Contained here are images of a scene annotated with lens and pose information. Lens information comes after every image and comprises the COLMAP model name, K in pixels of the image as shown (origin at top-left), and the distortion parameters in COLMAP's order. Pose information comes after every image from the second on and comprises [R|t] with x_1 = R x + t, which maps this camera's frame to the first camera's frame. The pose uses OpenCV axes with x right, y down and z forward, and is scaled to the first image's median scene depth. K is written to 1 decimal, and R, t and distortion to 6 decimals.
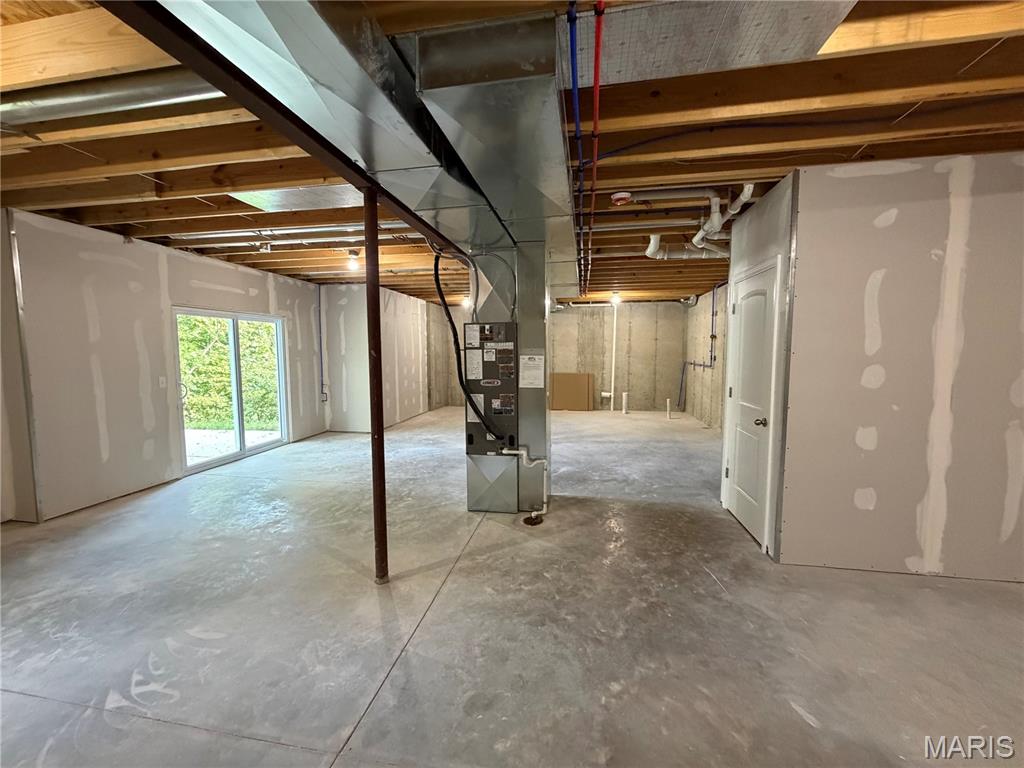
lens RADIAL K [[406.6, 0, 510.9], [0, 406.6, 384.7], [0, 0, 1]] dist [-0.000272, 0.000658]
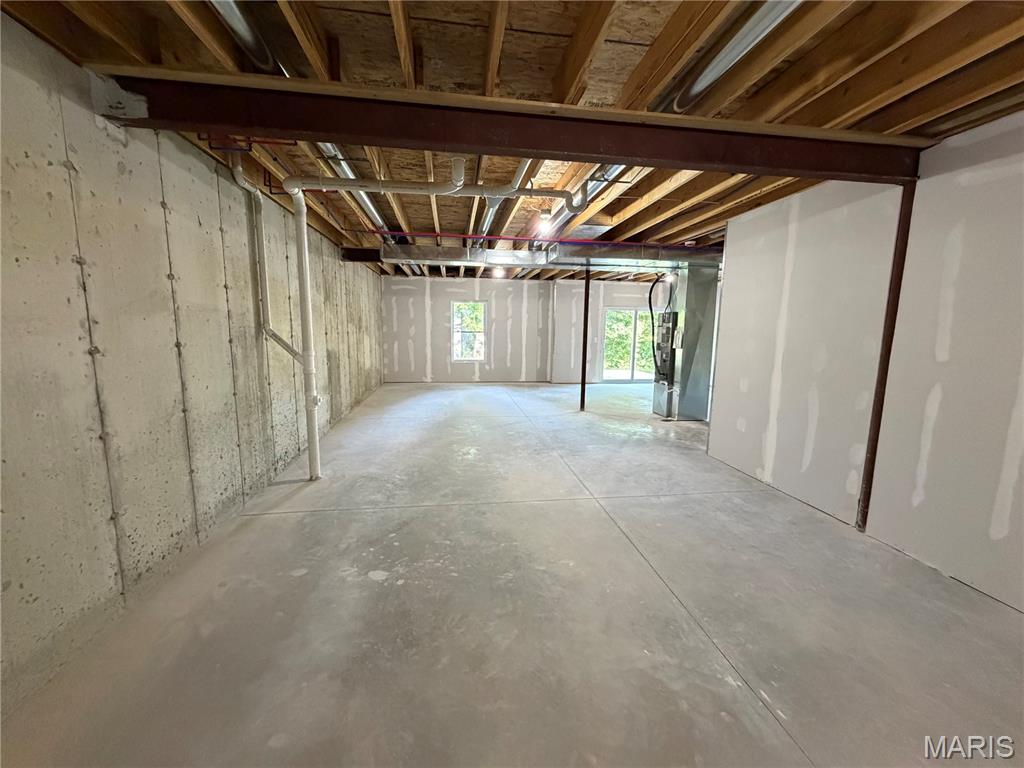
lens RADIAL K [[406.6, 0, 512.3], [0, 406.6, 383.5], [0, 0, 1]] dist [-0.000272, 0.000658]
pose [[0.325080, 0.139771, -0.935301, 1.497701], [-0.097135, 0.988722, 0.113993, 0.025313], [0.940685, 0.053794, 0.334990, -0.266775]]
